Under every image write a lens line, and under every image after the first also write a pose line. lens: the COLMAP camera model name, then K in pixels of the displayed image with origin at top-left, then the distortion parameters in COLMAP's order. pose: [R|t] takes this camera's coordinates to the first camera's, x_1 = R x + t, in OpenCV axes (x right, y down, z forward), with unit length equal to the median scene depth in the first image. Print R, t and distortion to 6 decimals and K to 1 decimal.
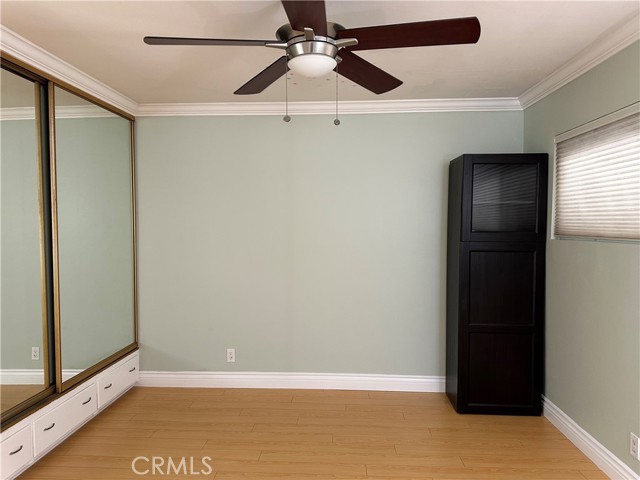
lens RADIAL K [[447.3, 0, 317.1], [0, 447.3, 243.7], [0, 0, 1]] dist [0.128923, -0.182979]
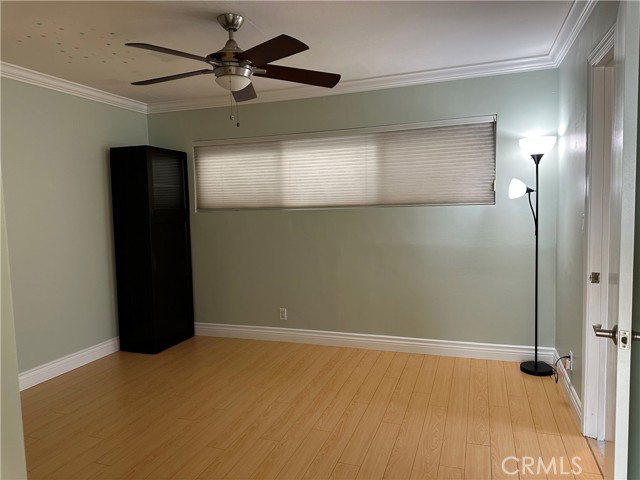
lens RADIAL K [[447.3, 0, 317.1], [0, 447.3, 243.7], [0, 0, 1]] dist [0.128923, -0.182979]
pose [[0.282494, -0.089826, 0.955054, -0.698258], [0.070714, 0.994847, 0.072653, 0.011037], [-0.956659, 0.047012, 0.287390, 0.195779]]
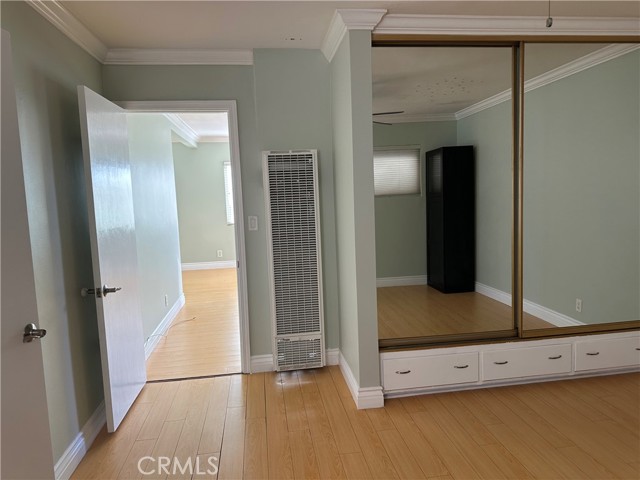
lens RADIAL K [[443.1, 0, 321.8], [0, 443.1, 237.6], [0, 0, 1]] dist [0.079606, -0.103818]
pose [[0.198520, 0.097769, -0.975208, 0.290821], [-0.008017, 0.995141, 0.098135, -0.006502], [0.980064, -0.011664, 0.198339, 0.278652]]
